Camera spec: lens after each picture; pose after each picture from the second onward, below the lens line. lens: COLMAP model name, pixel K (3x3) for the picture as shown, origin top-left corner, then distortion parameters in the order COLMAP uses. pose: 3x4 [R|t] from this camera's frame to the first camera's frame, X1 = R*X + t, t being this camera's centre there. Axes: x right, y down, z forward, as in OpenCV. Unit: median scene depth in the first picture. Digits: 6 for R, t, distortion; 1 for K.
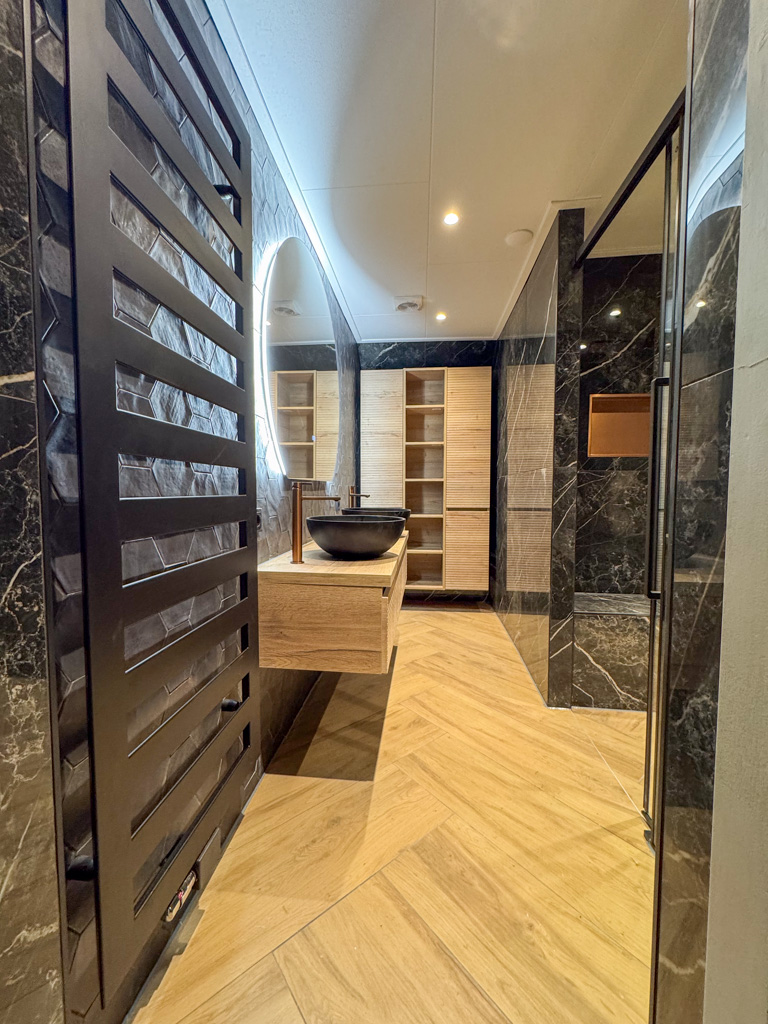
lens RADIAL K [[412.4, 0, 384.0], [0, 412.4, 516.3], [0, 0, 1]] dist [-0.002412, -0.000153]
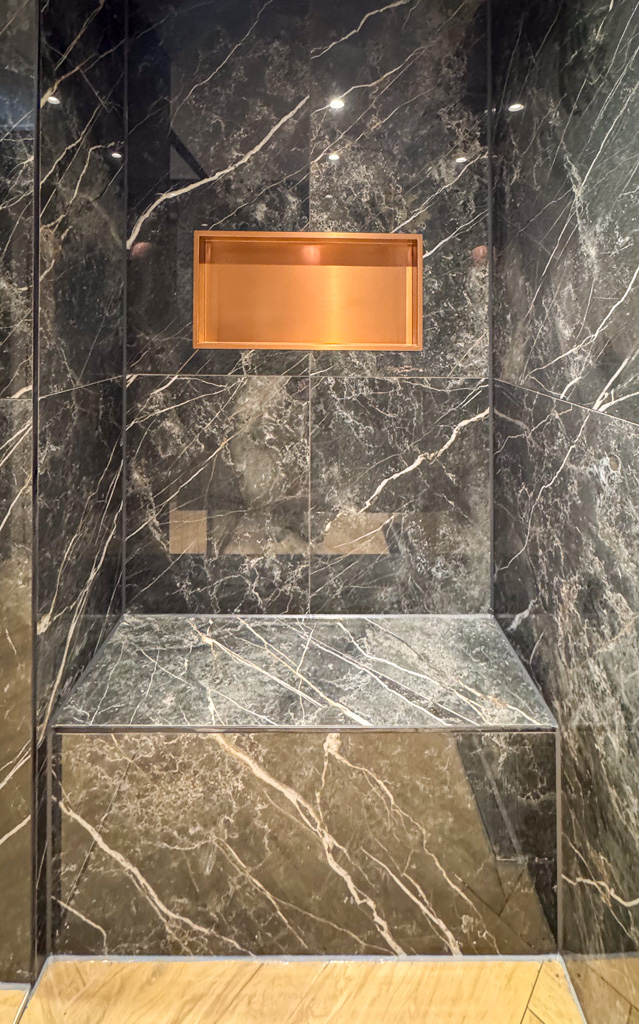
lens RADIAL K [[470.5, 0, 309.2], [0, 470.5, 321.9], [0, 0, 1]] dist [-0.003595, 0.000069]
pose [[0.994729, 0.005982, 0.102361, 0.596941], [0.001214, 0.997540, -0.070091, -0.140114], [-0.102528, 0.069846, 0.992275, 0.406145]]
